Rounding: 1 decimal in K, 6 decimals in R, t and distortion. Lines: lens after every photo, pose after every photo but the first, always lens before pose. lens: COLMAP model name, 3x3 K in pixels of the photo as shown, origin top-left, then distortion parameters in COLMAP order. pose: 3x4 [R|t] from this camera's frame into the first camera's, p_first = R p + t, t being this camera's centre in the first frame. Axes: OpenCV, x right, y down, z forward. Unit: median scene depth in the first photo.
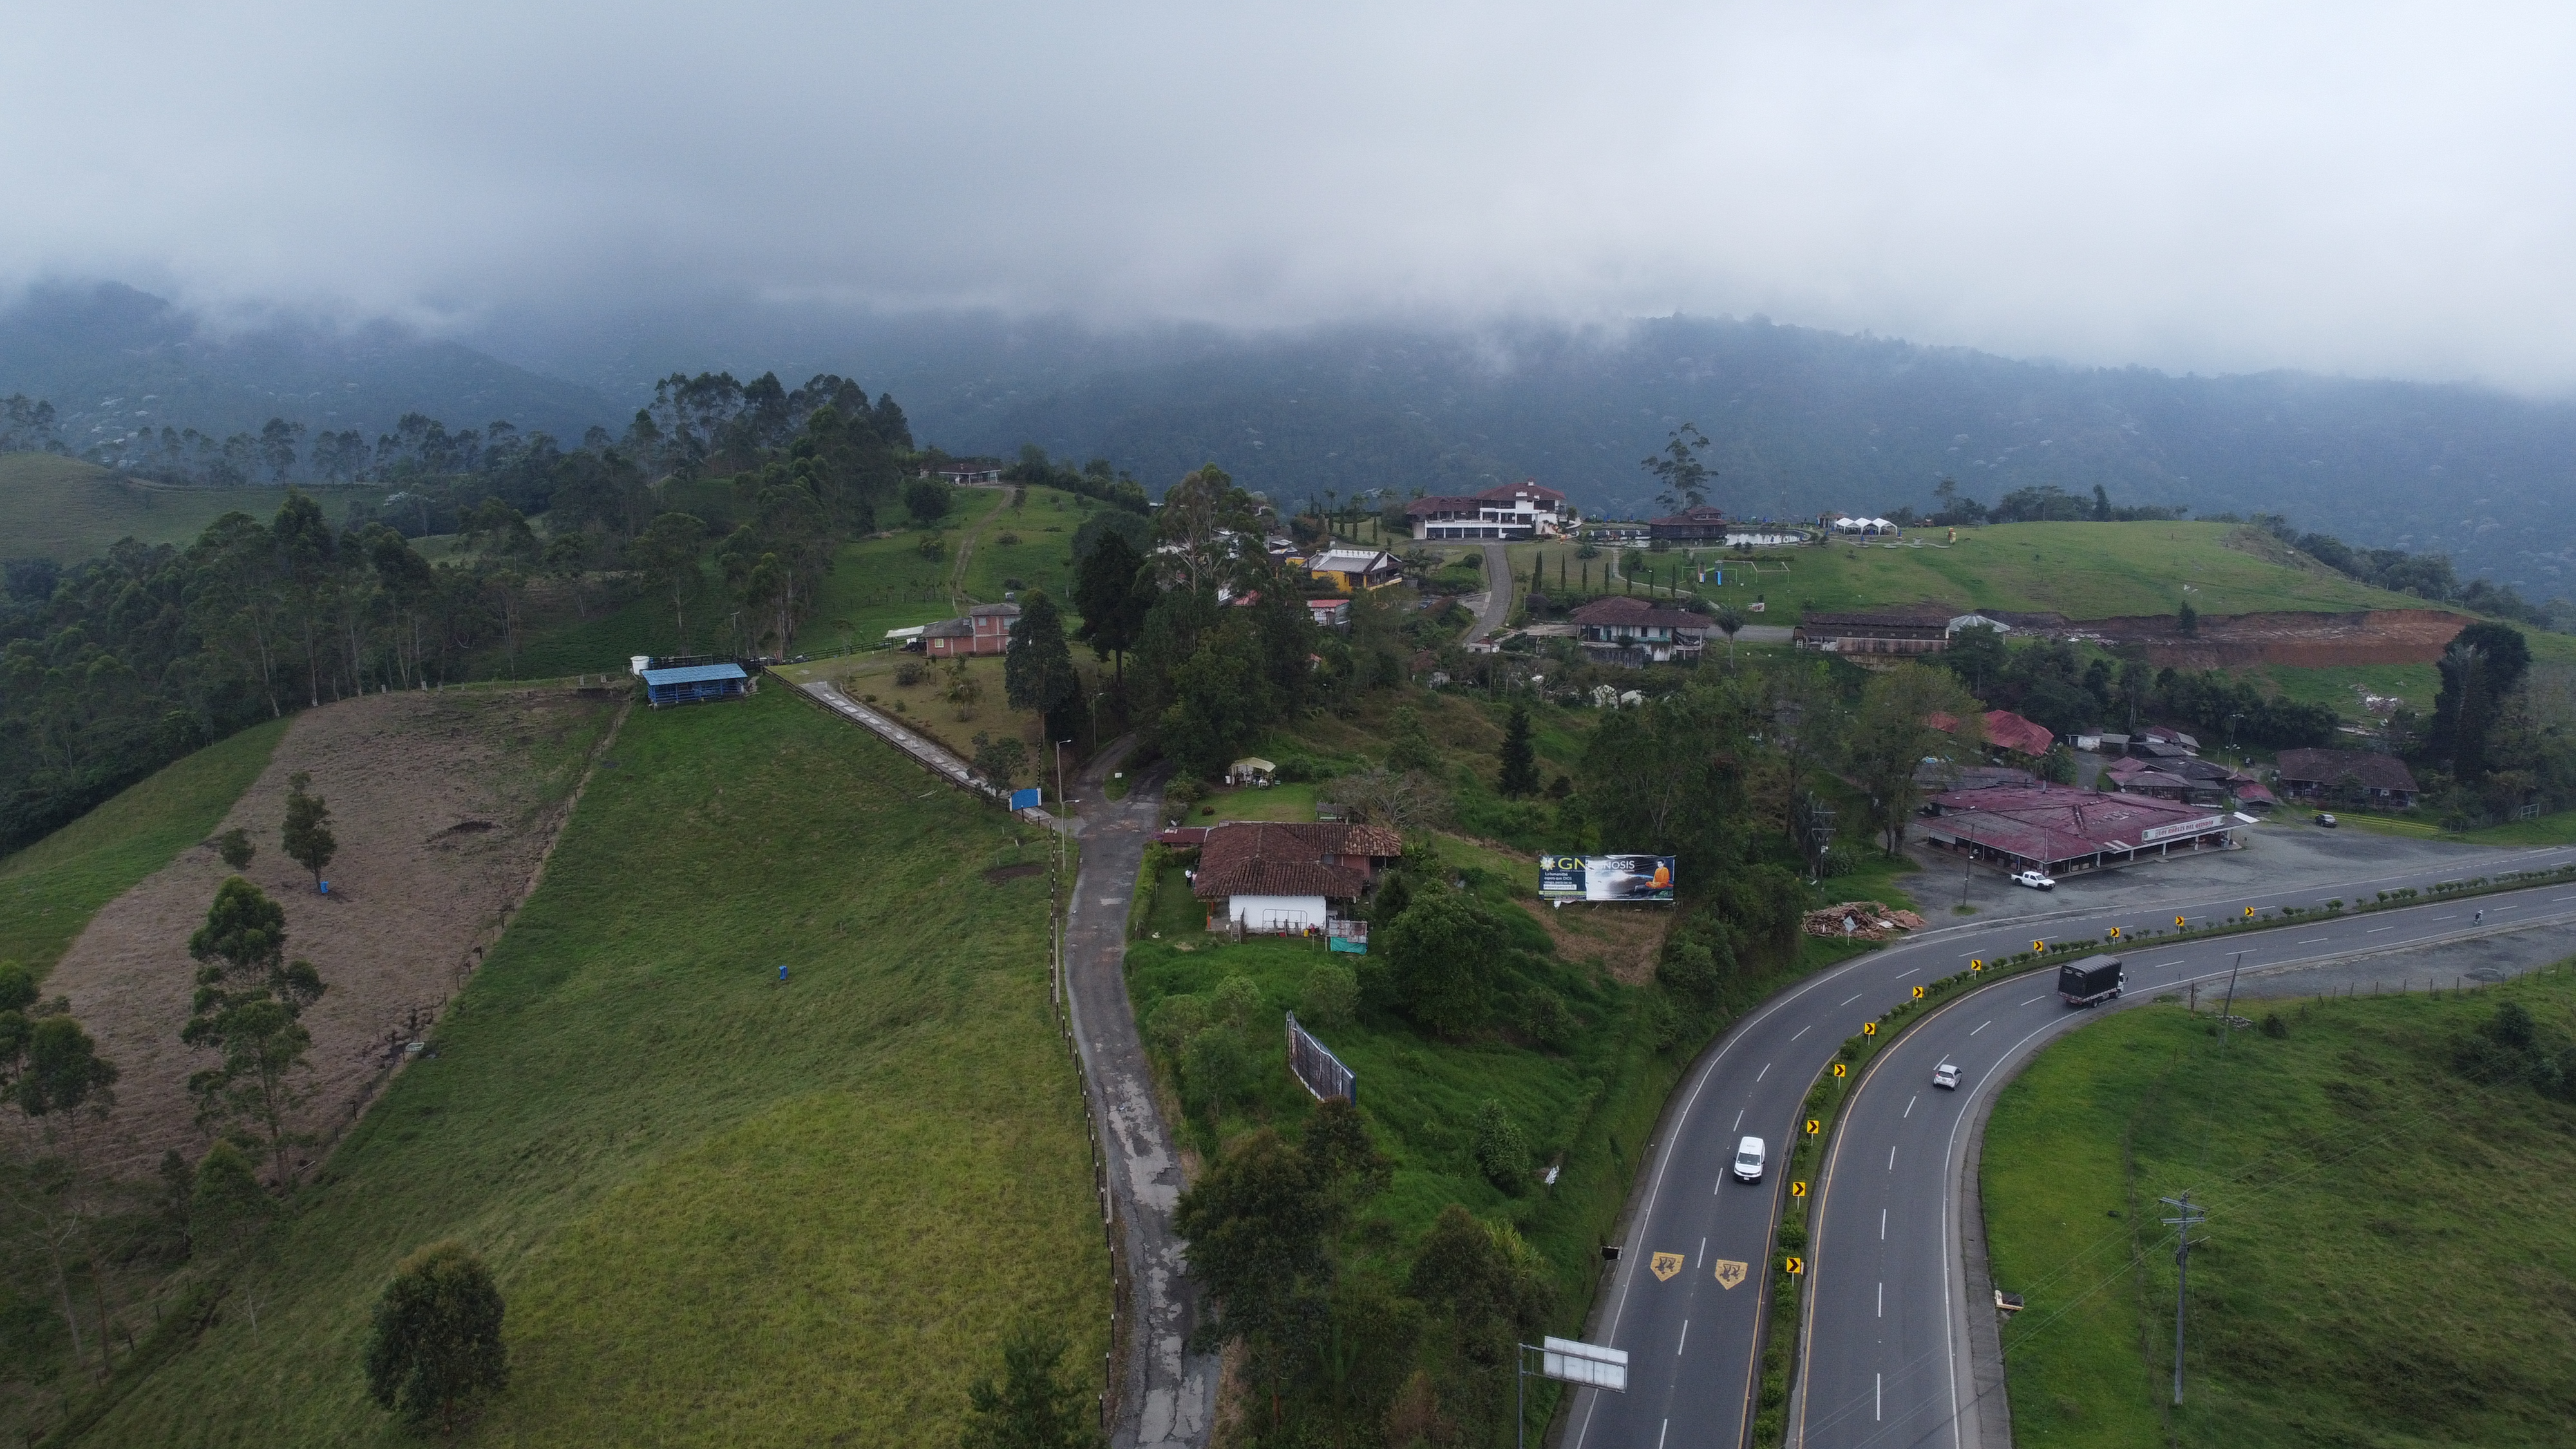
lens RADIAL K [[1874.7, 0, 1288.0], [0, 1874.7, 724.5], [0, 0, 1]] dist [0.013467, -0.023166]
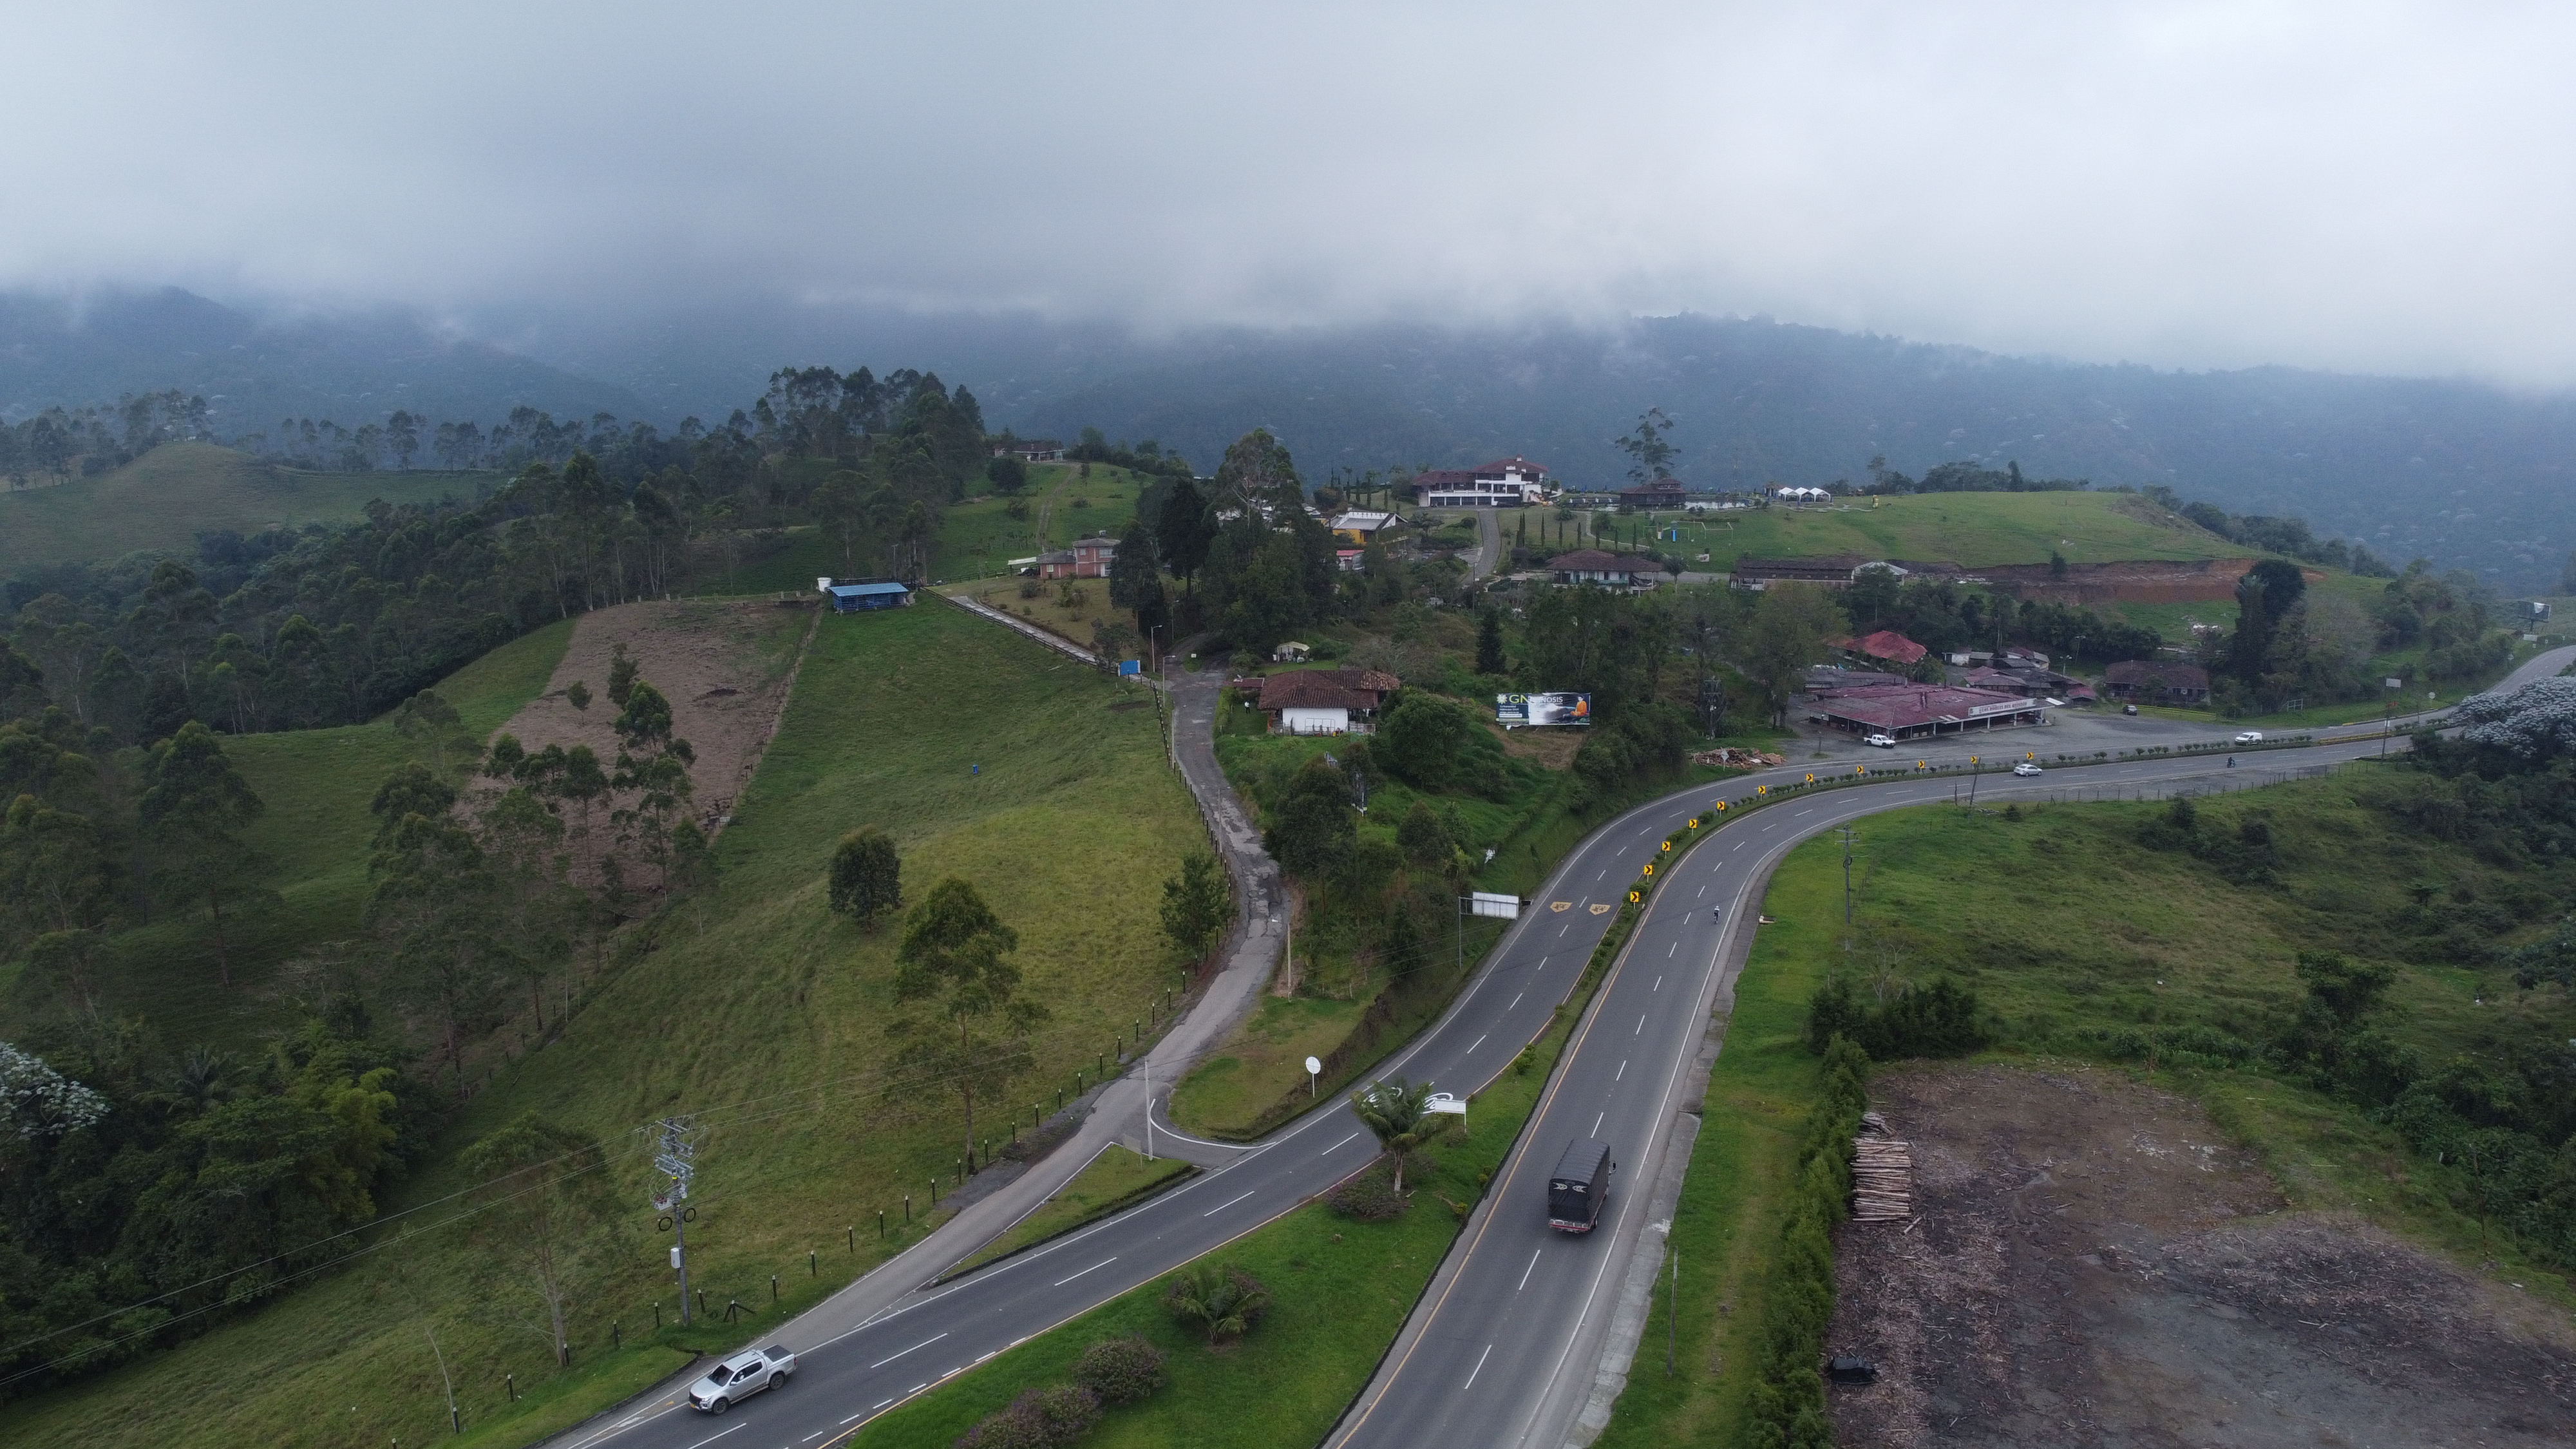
lens RADIAL K [[1874.7, 0, 1288.0], [0, 1874.7, 724.5], [0, 0, 1]] dist [0.013467, -0.023166]
pose [[0.999965, -0.001015, -0.008279, -0.009559], [0.001015, 0.999999, -0.000007, 0.067121], [0.008279, -0.000001, 0.999966, -0.312530]]
